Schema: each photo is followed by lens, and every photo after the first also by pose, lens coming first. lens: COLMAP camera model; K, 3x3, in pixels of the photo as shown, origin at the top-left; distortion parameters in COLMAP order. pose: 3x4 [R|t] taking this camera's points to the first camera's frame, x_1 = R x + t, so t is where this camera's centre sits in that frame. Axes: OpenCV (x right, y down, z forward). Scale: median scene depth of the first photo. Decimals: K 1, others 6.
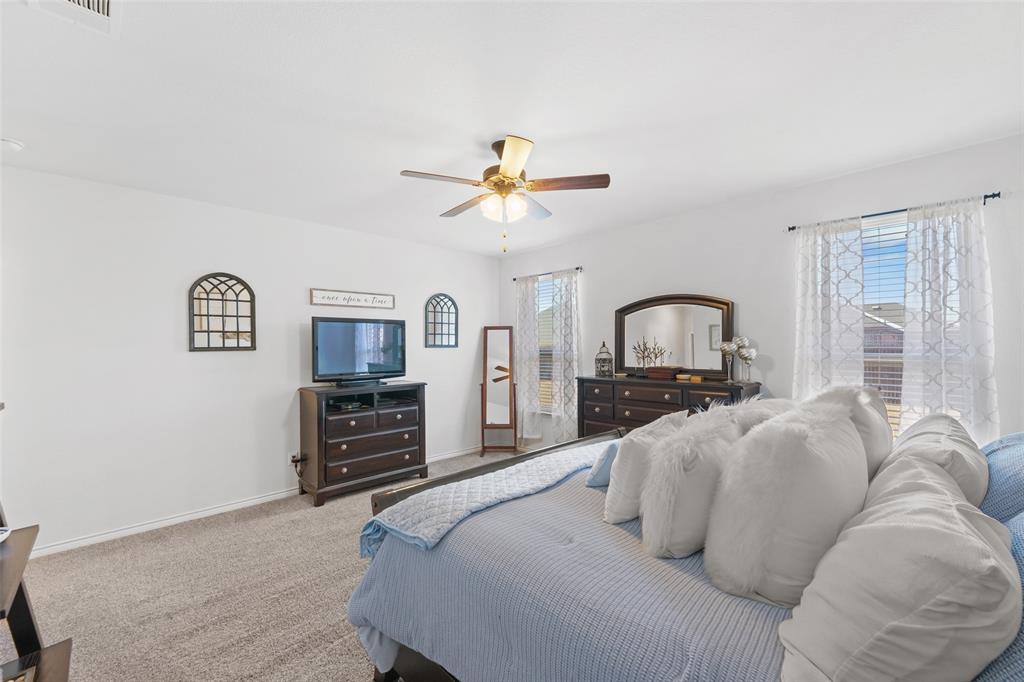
lens RADIAL K [[412.9, 0, 513.2], [0, 412.9, 341.1], [0, 0, 1]] dist [0.002746, 0.000067]
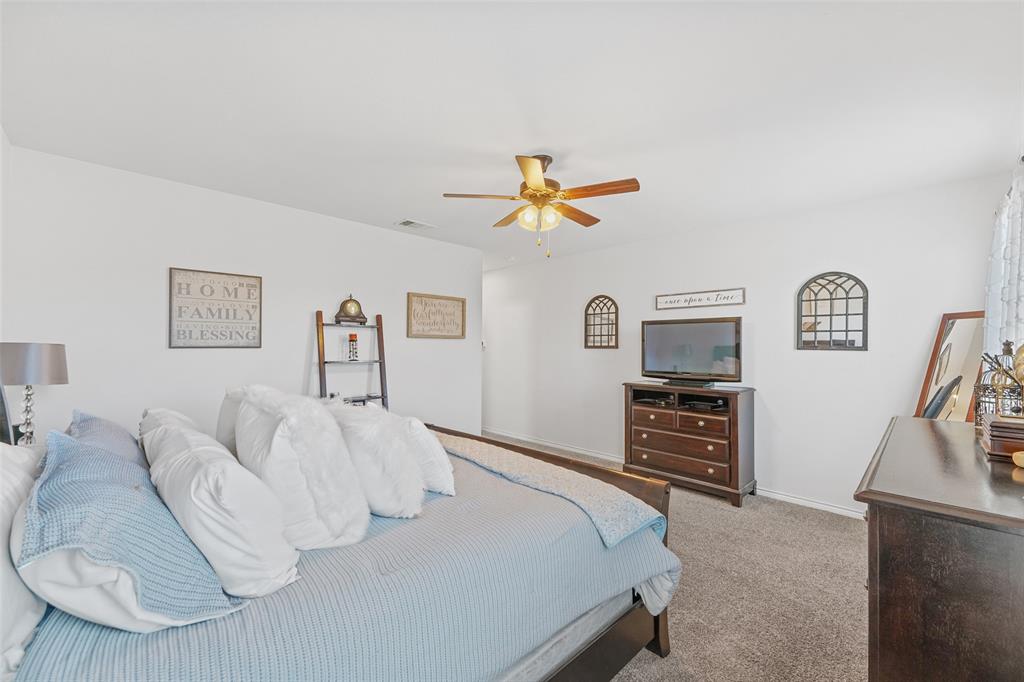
lens RADIAL K [[394.3, 0, 515.8], [0, 394.3, 348.3], [0, 0, 1]] dist [-0.002192, -0.000155]
pose [[0.040374, 0.015345, -0.999067, 0.573797], [0.005275, 0.999865, 0.015570, -0.000506], [0.999171, -0.005899, 0.040288, 0.542352]]
